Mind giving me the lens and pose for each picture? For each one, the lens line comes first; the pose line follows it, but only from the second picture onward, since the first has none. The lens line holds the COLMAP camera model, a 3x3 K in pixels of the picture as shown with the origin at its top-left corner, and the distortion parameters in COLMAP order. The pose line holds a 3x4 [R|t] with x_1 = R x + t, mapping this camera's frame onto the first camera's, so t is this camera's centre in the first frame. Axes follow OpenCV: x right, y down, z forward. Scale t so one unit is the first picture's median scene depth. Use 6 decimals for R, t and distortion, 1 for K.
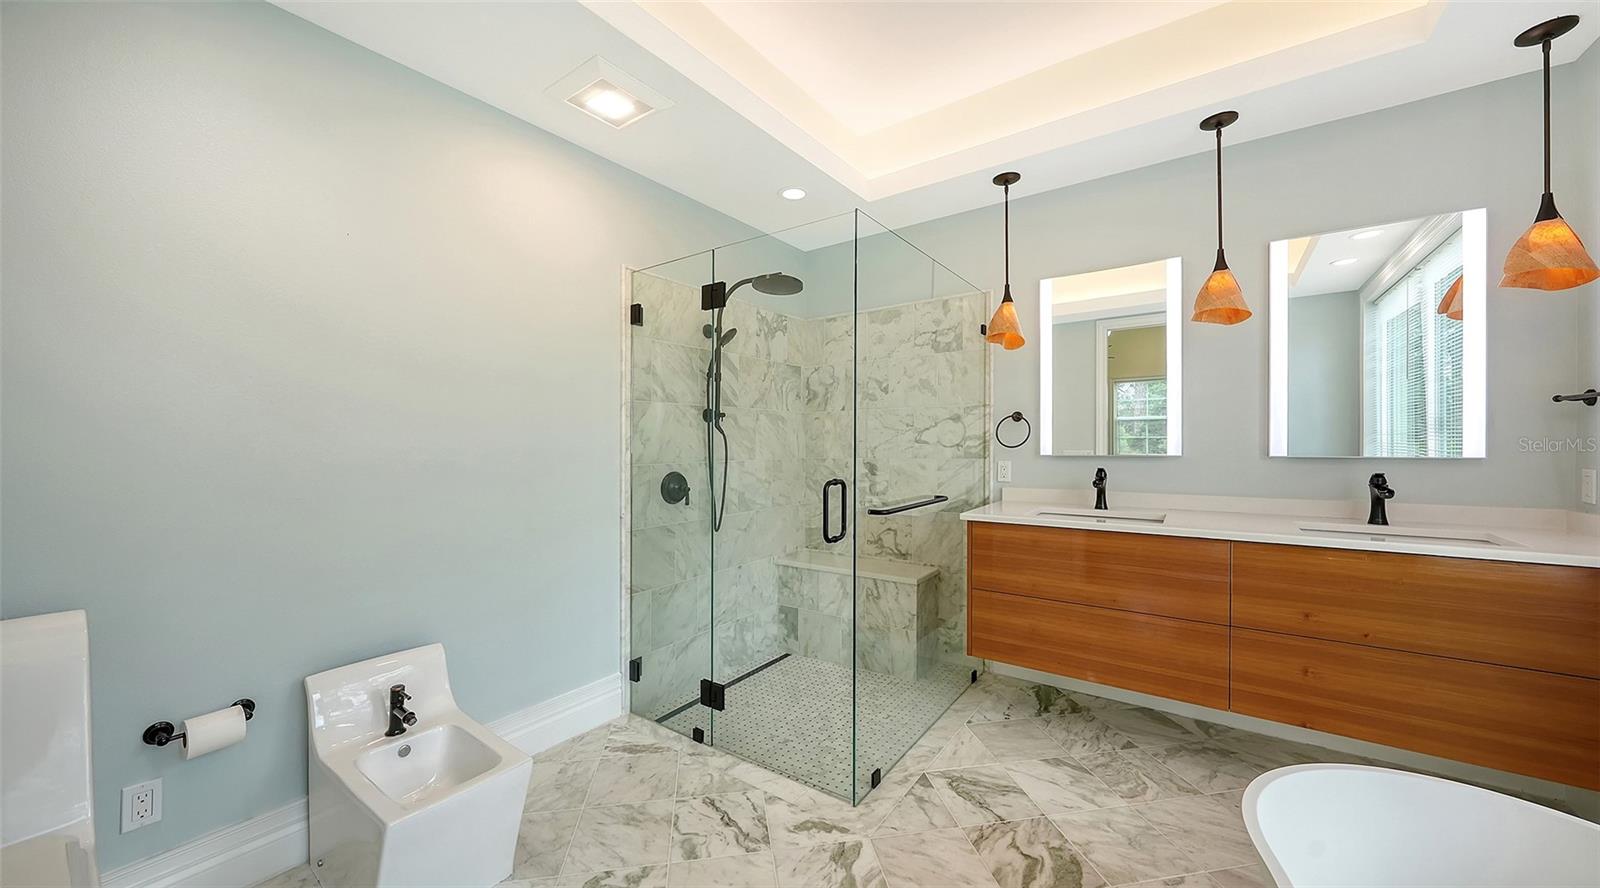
lens RADIAL K [[559.7, 0, 804.1], [0, 559.7, 434.5], [0, 0, 1]] dist [-0.001150, -0.000427]
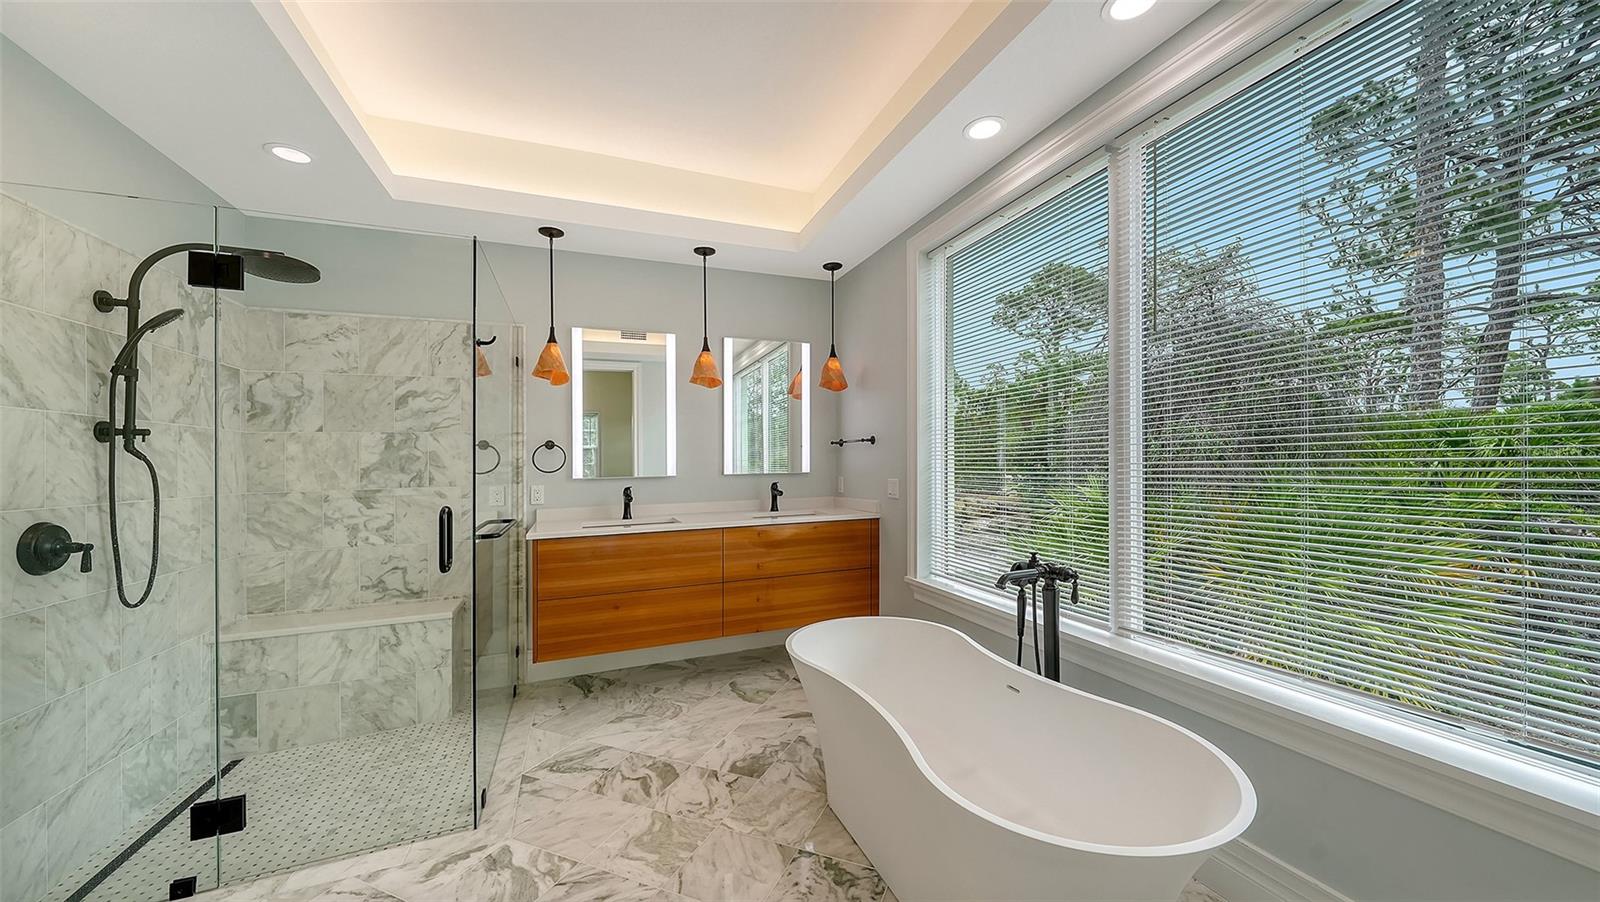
lens RADIAL K [[562.8, 0, 803.2], [0, 562.8, 461.4], [0, 0, 1]] dist [0.000642, 0.000073]
pose [[0.545115, -0.001690, 0.838360, -0.299329], [0.002668, 0.999996, 0.000281, 0.001959], [-0.838357, 0.002084, 0.545117, -0.034226]]
